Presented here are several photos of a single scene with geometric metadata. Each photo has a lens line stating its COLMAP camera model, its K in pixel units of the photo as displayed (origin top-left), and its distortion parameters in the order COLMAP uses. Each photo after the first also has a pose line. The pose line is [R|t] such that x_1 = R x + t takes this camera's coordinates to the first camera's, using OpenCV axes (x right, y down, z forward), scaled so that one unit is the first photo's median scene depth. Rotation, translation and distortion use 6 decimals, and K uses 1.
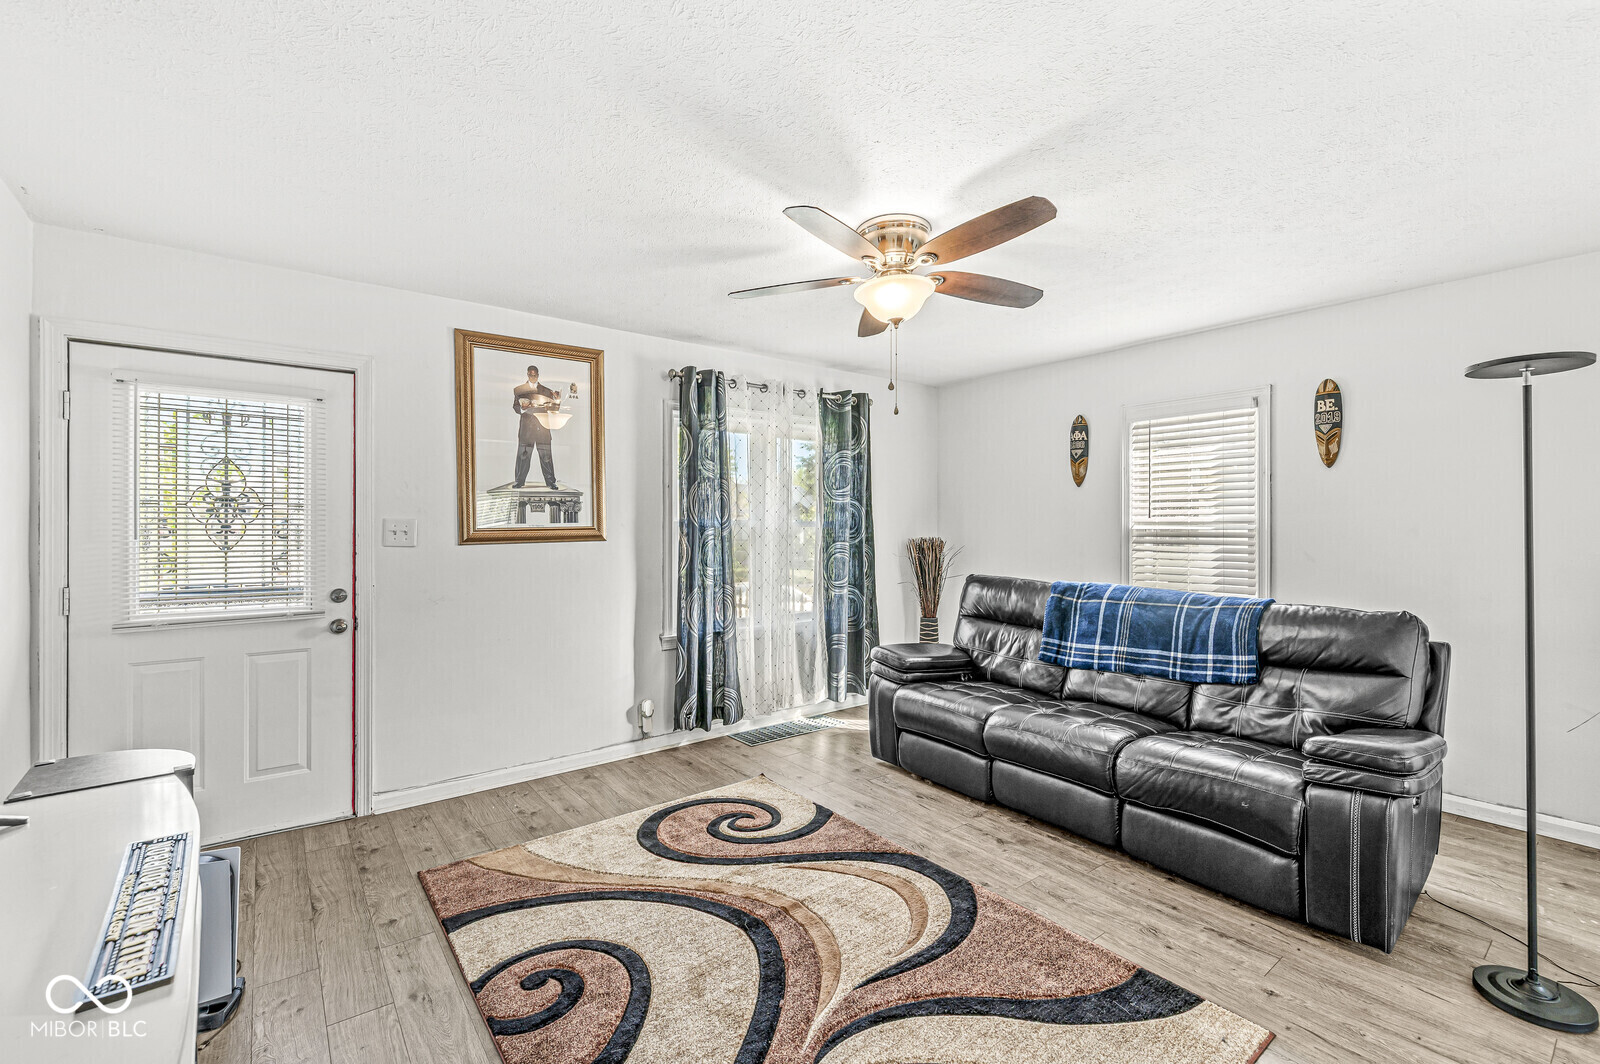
lens RADIAL K [[684.4, 0, 803.4], [0, 684.4, 528.5], [0, 0, 1]] dist [-0.003890, 0.000840]
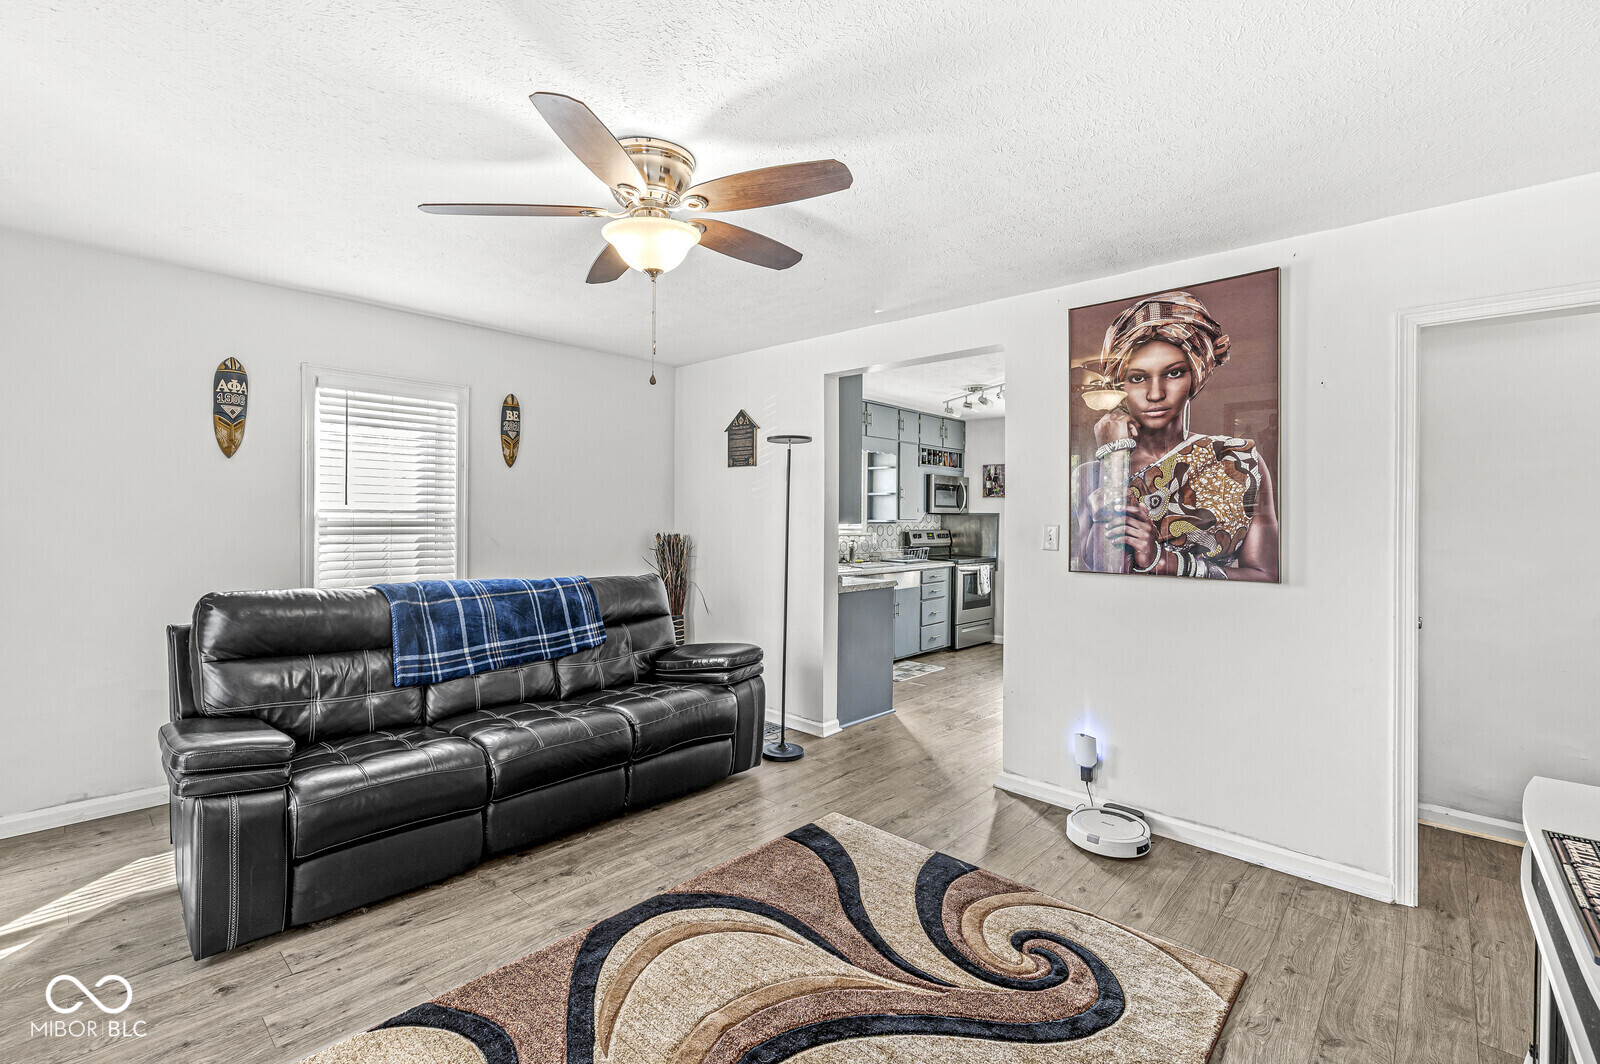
lens RADIAL K [[684.4, 0, 805.0], [0, 684.4, 521.2], [0, 0, 1]] dist [-0.003890, 0.000840]
pose [[-0.151087, -0.007997, 0.988488, -0.583592], [-0.006755, 0.999952, 0.007058, -0.006826], [-0.988497, -0.005611, -0.151133, 0.770052]]
